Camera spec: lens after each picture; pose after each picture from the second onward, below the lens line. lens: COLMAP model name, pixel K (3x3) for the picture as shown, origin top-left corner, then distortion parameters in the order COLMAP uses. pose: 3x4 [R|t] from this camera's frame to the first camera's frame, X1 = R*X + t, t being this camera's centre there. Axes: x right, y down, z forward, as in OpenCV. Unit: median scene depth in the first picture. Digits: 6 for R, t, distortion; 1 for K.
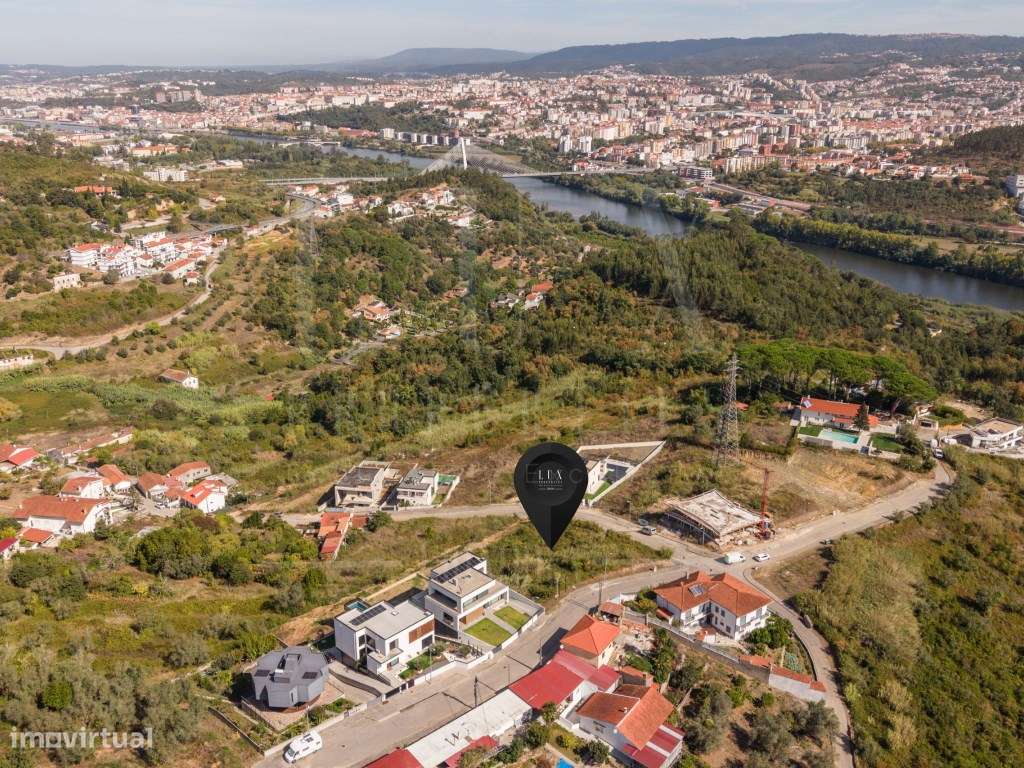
lens RADIAL K [[910.6, 0, 512.0], [0, 910.6, 384.0], [0, 0, 1]] dist [0.034123, -0.011289]
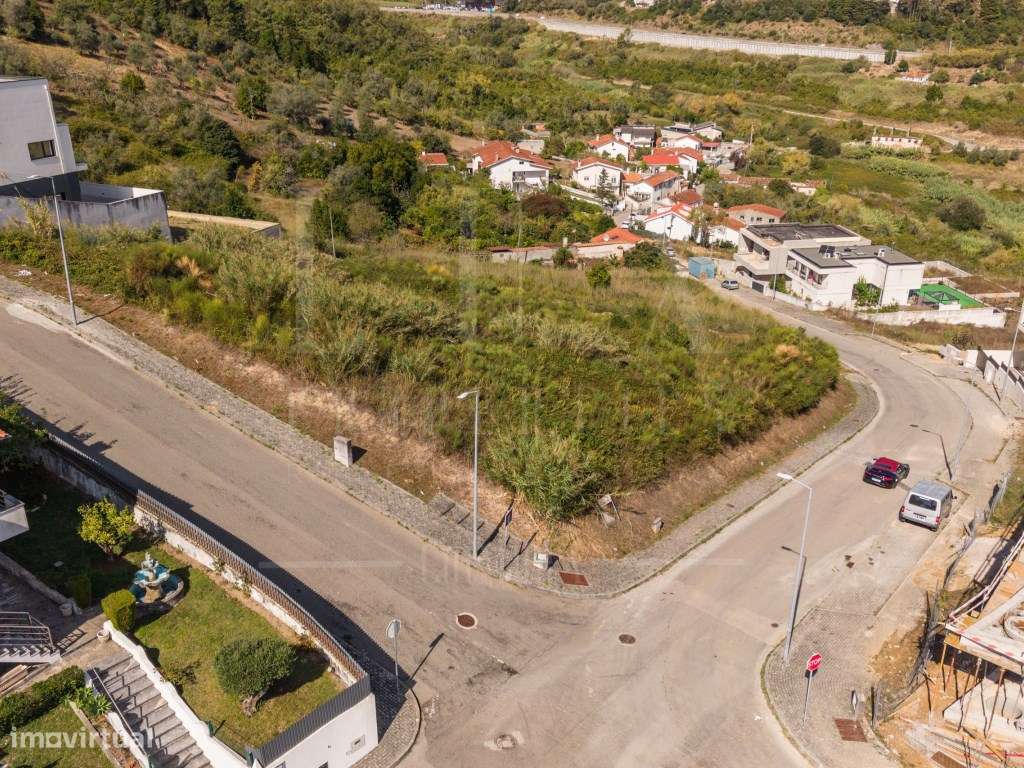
lens RADIAL K [[913.4, 0, 512.0], [0, 913.4, 384.0], [0, 0, 1]] dist [0.038682, -0.019605]
pose [[0.314999, 0.370190, -0.873919, 0.133107], [-0.311857, 0.910039, 0.273084, 0.050782], [0.896393, 0.186516, 0.402108, 0.382828]]
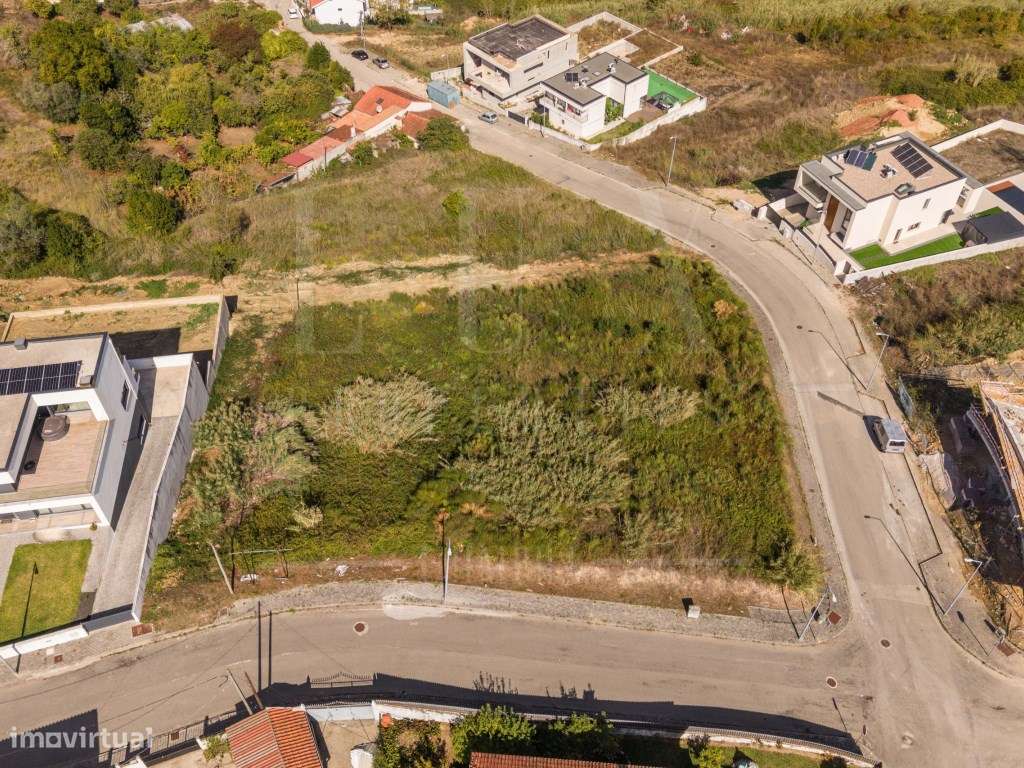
lens RADIAL K [[911.8, 0, 512.0], [0, 911.8, 384.0], [0, 0, 1]] dist [0.049228, -0.065174]
pose [[0.776079, 0.457240, -0.434319, 0.083577], [-0.198501, 0.830809, 0.519956, -0.003301], [0.598581, -0.317315, 0.735536, 0.306432]]
